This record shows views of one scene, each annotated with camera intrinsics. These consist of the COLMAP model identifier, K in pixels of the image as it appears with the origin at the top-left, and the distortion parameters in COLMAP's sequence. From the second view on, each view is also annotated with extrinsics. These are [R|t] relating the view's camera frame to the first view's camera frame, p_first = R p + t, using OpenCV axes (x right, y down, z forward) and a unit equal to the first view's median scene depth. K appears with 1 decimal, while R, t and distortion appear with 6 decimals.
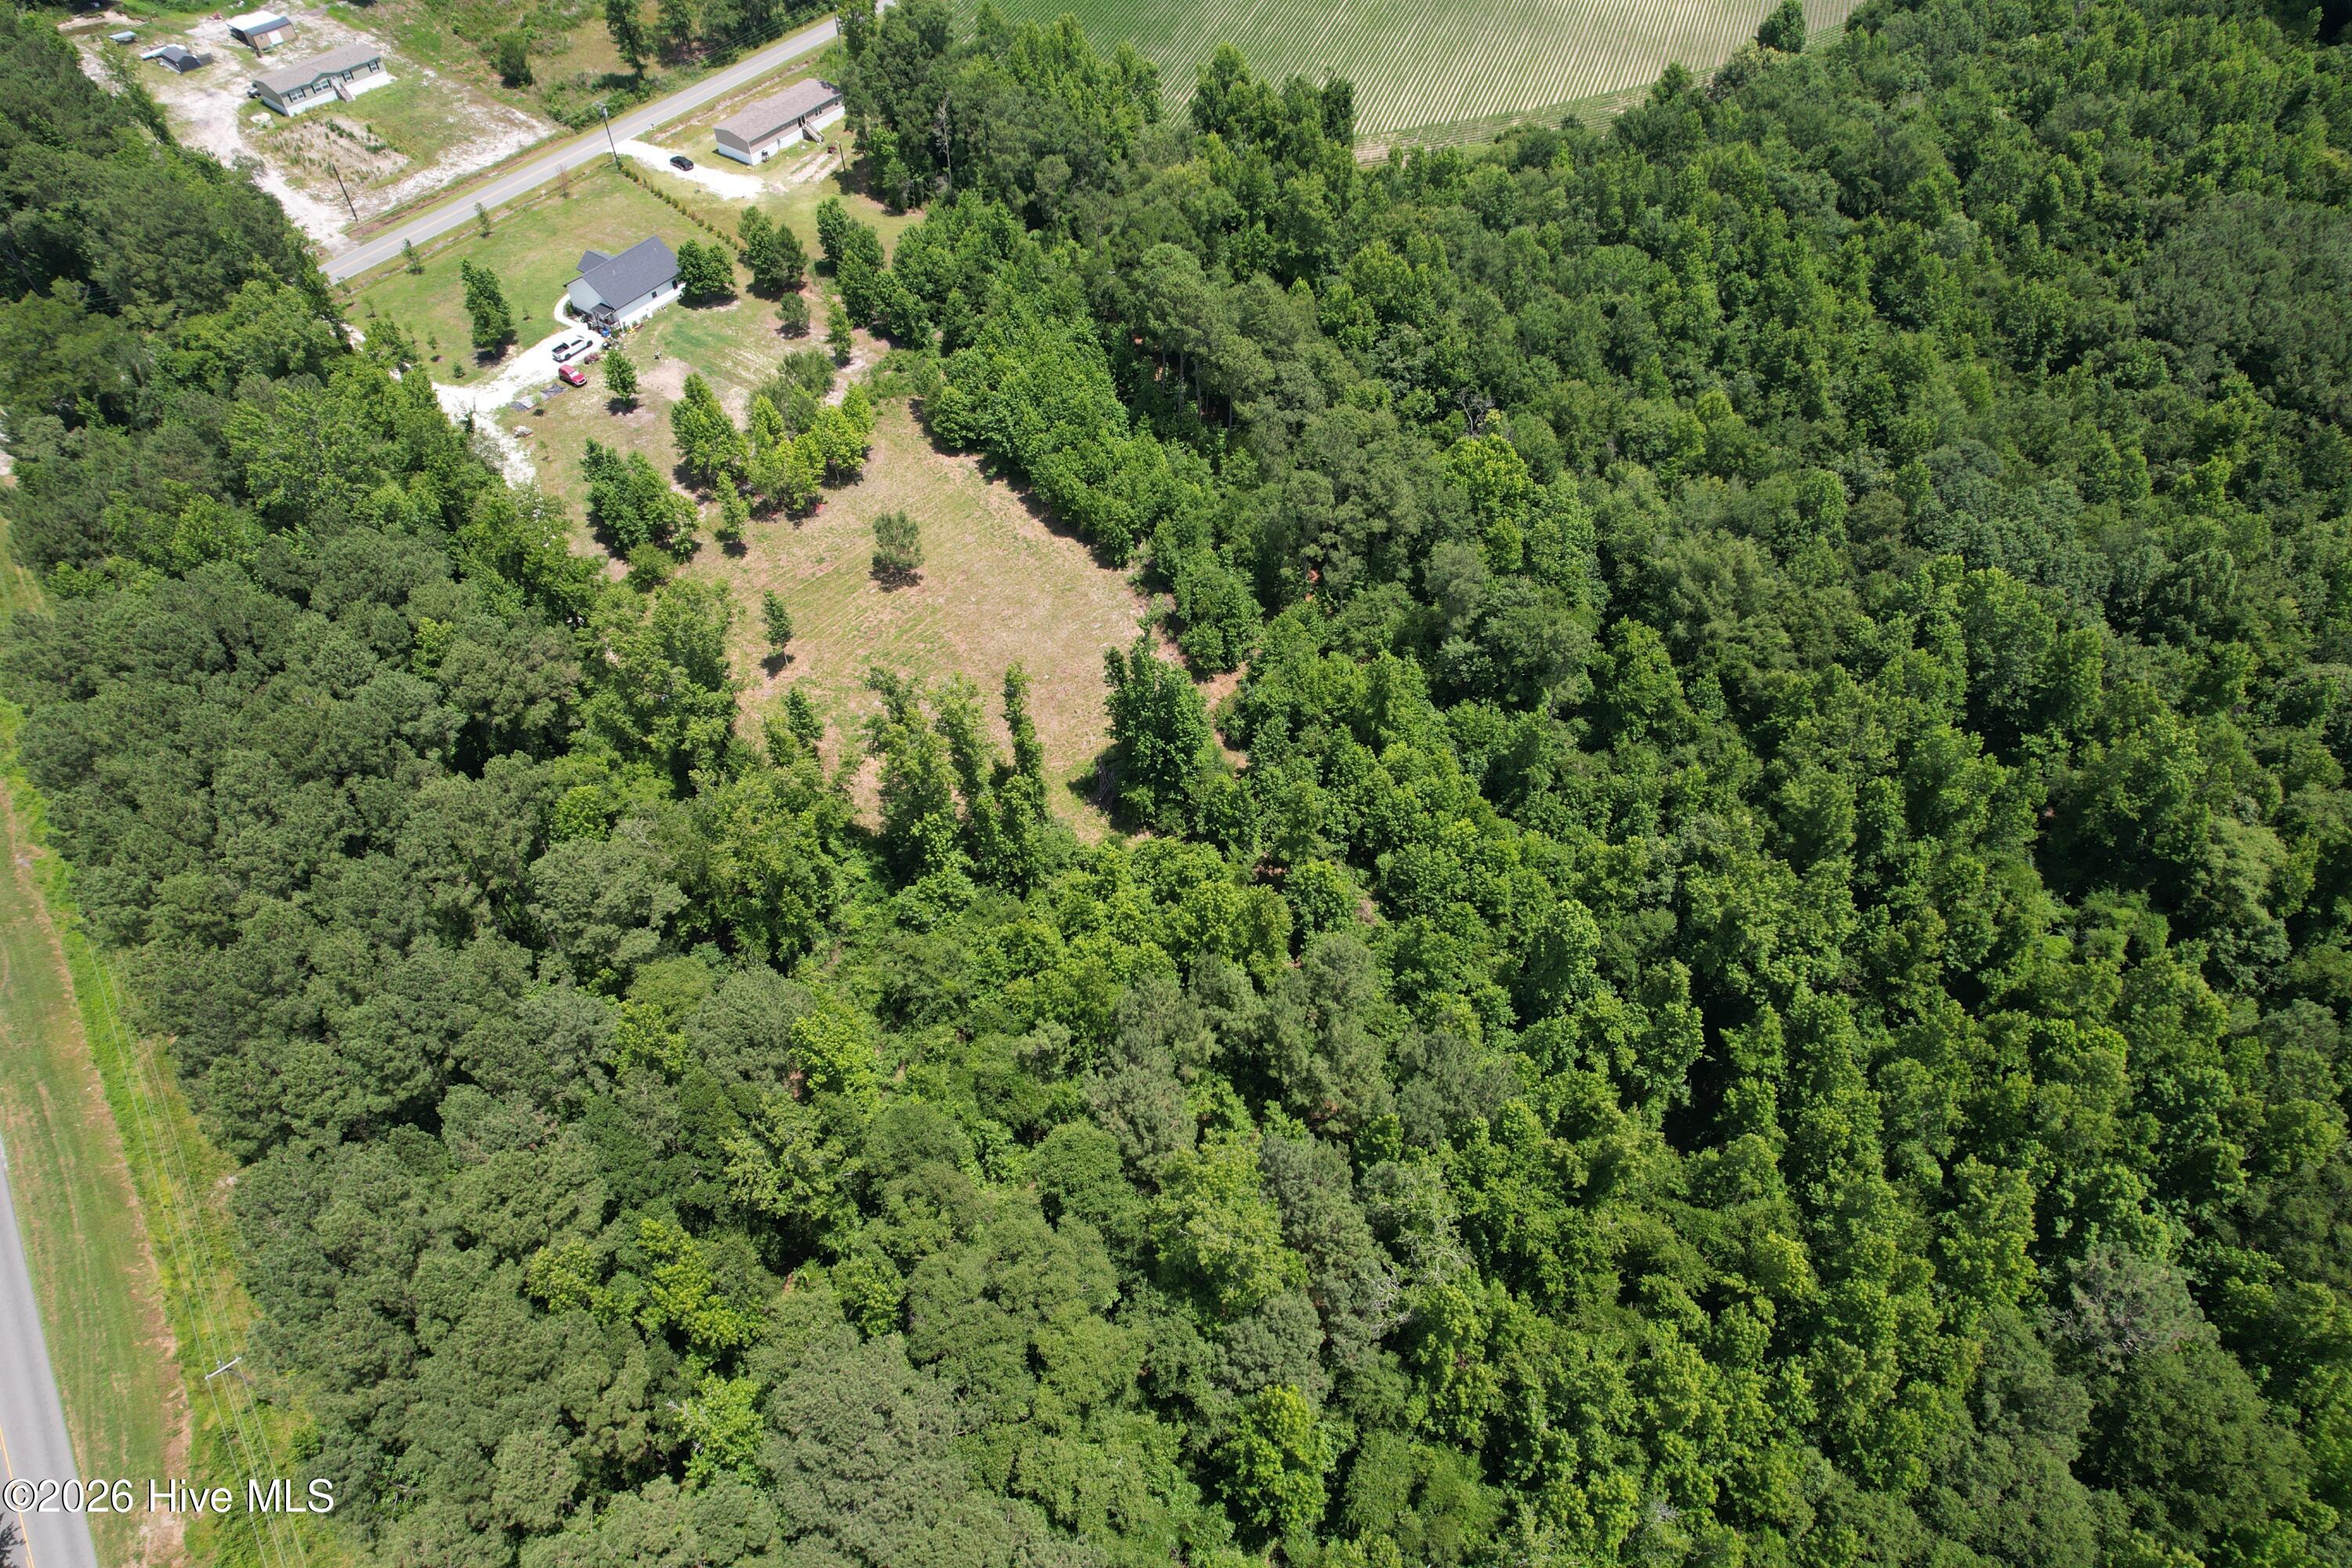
lens RADIAL K [[1487.4, 0, 1178.5], [0, 1487.4, 802.1], [0, 0, 1]] dist [-0.052711, 0.042702]
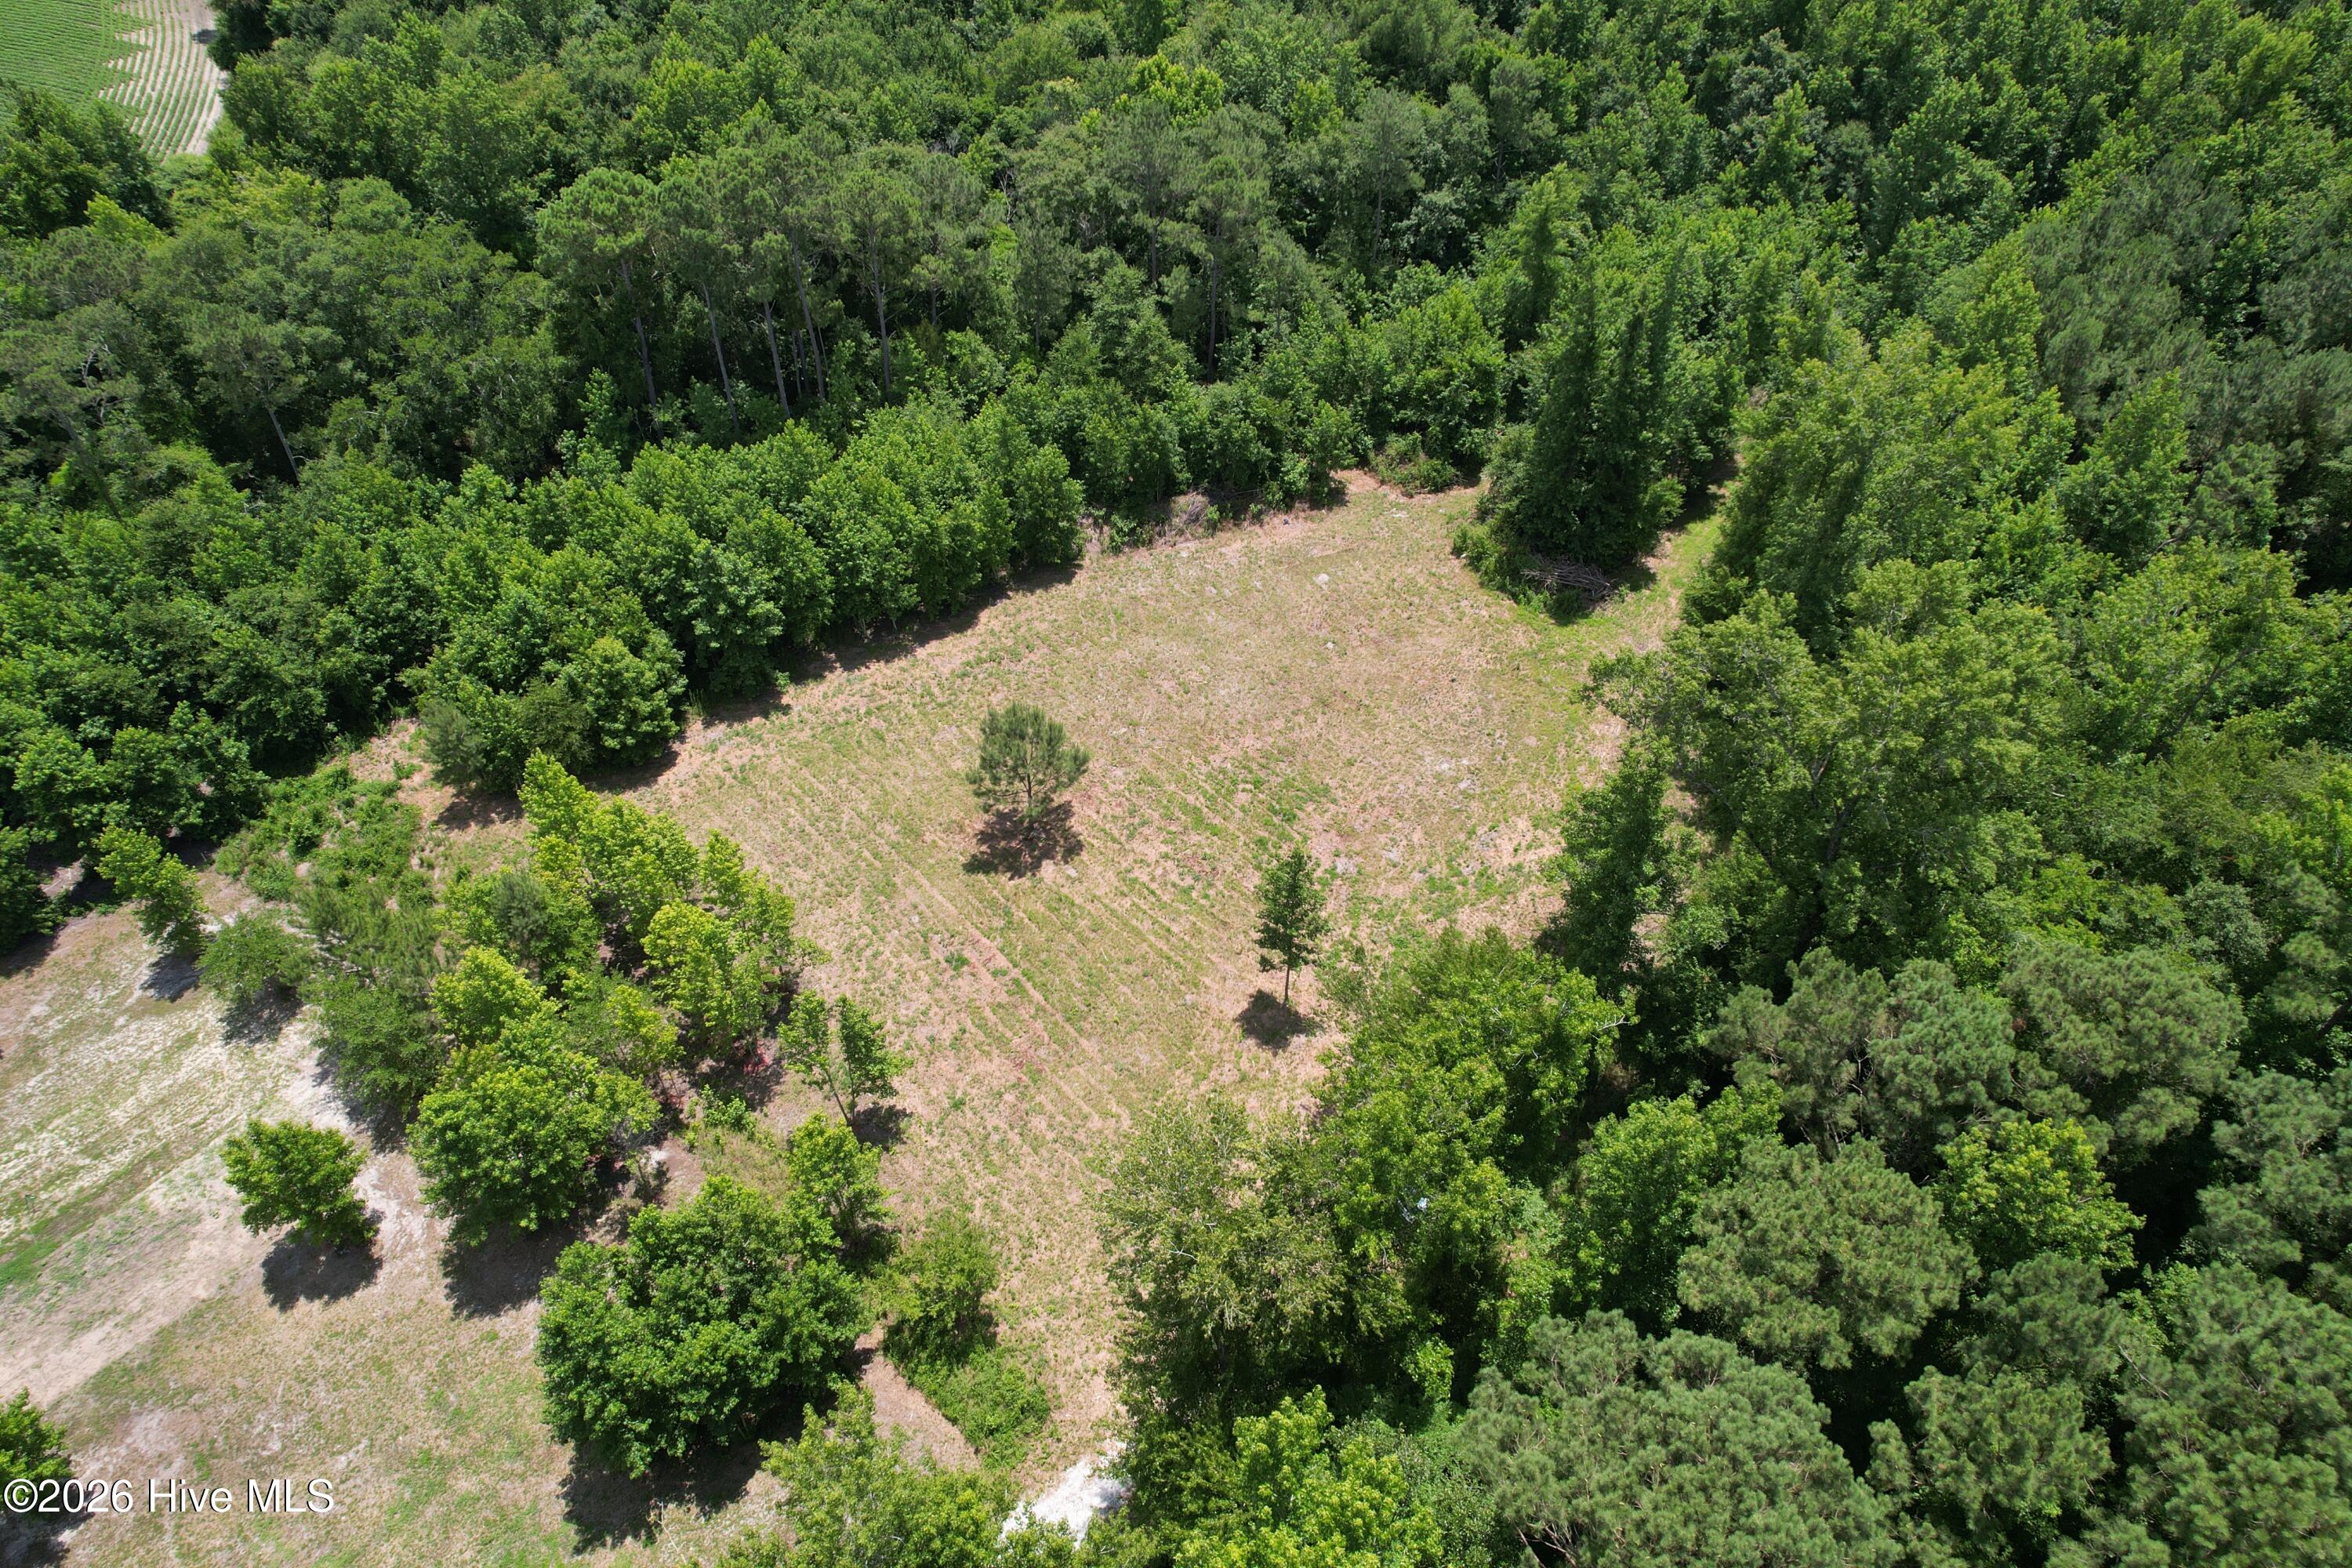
lens RADIAL K [[1487.4, 0, 1192.8], [0, 1487.4, 798.6], [0, 0, 1]] dist [-0.052711, 0.042702]
pose [[0.072852, -0.705559, 0.704897, -0.493308], [0.763924, 0.493854, 0.415366, -0.303960], [-0.641181, 0.508227, 0.574971, 0.643856]]
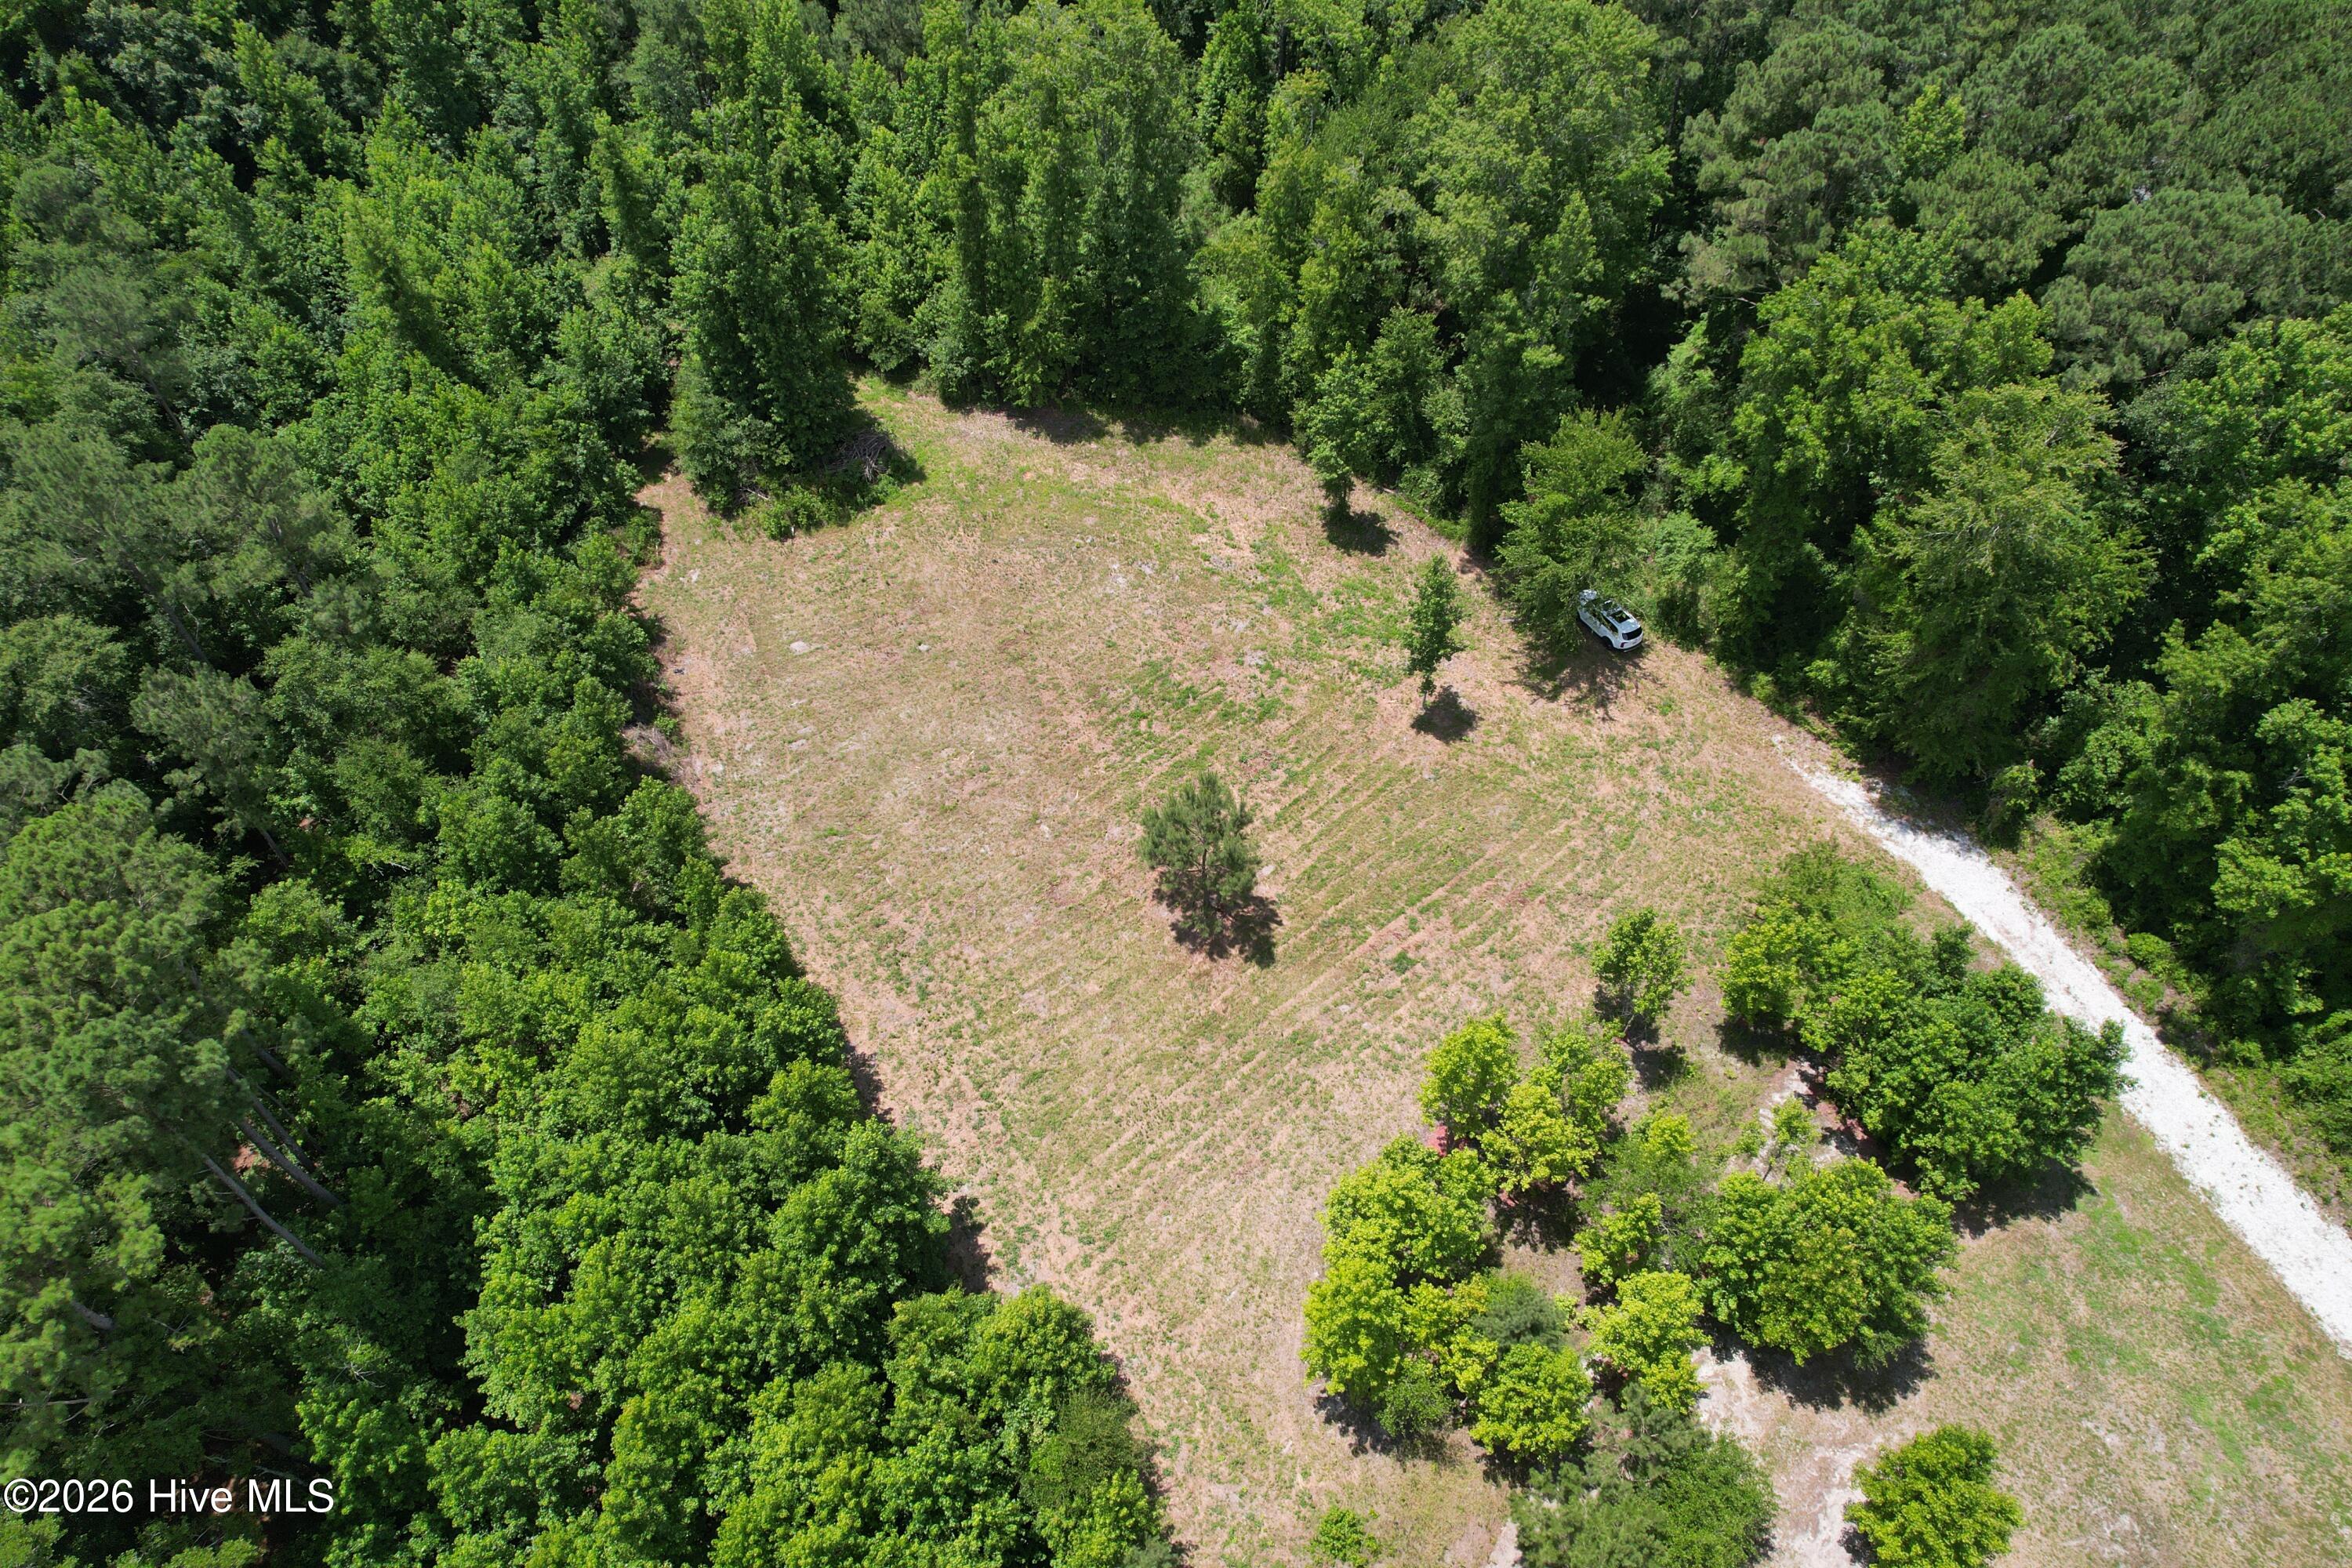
lens RADIAL K [[1487.4, 0, 1204.9], [0, 1487.4, 791.5], [0, 0, 1]] dist [-0.052711, 0.042702]
pose [[-0.995876, -0.067452, 0.060666, -0.199239], [0.071803, -0.177322, 0.981530, -0.536954], [-0.055449, 0.981839, 0.181434, 0.843183]]
